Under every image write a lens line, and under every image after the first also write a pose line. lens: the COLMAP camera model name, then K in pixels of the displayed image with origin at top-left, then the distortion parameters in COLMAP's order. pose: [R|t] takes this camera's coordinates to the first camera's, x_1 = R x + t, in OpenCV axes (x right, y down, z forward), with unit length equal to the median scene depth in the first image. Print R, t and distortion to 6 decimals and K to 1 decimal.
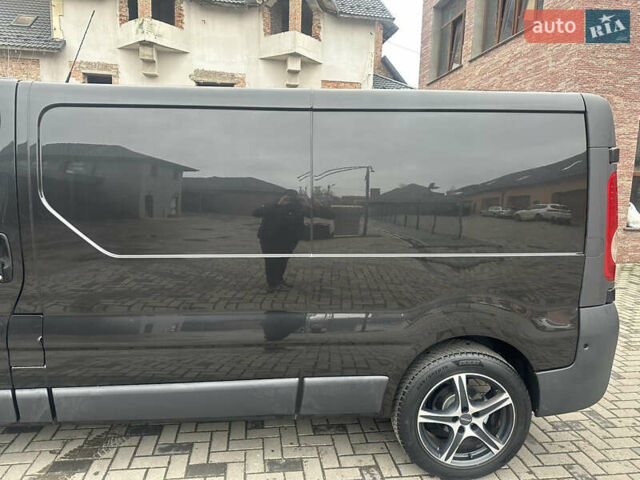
lens RADIAL K [[449.1, 0, 320.0], [0, 449.1, 240.0], [0, 0, 1]] dist [0.038954, -0.044941]
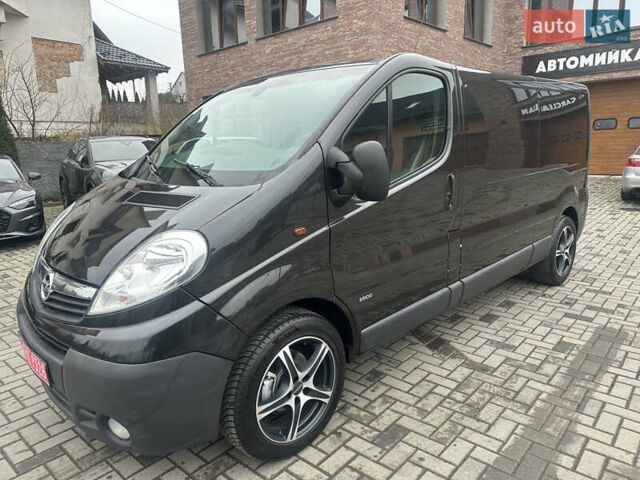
lens RADIAL K [[449.3, 0, 322.0], [0, 449.3, 236.8], [0, 0, 1]] dist [0.039605, -0.047268]
pose [[0.753239, -0.177518, 0.633339, -0.208539], [0.143781, 0.984043, 0.104815, -0.002735], [-0.641840, 0.012111, 0.766743, 0.020194]]
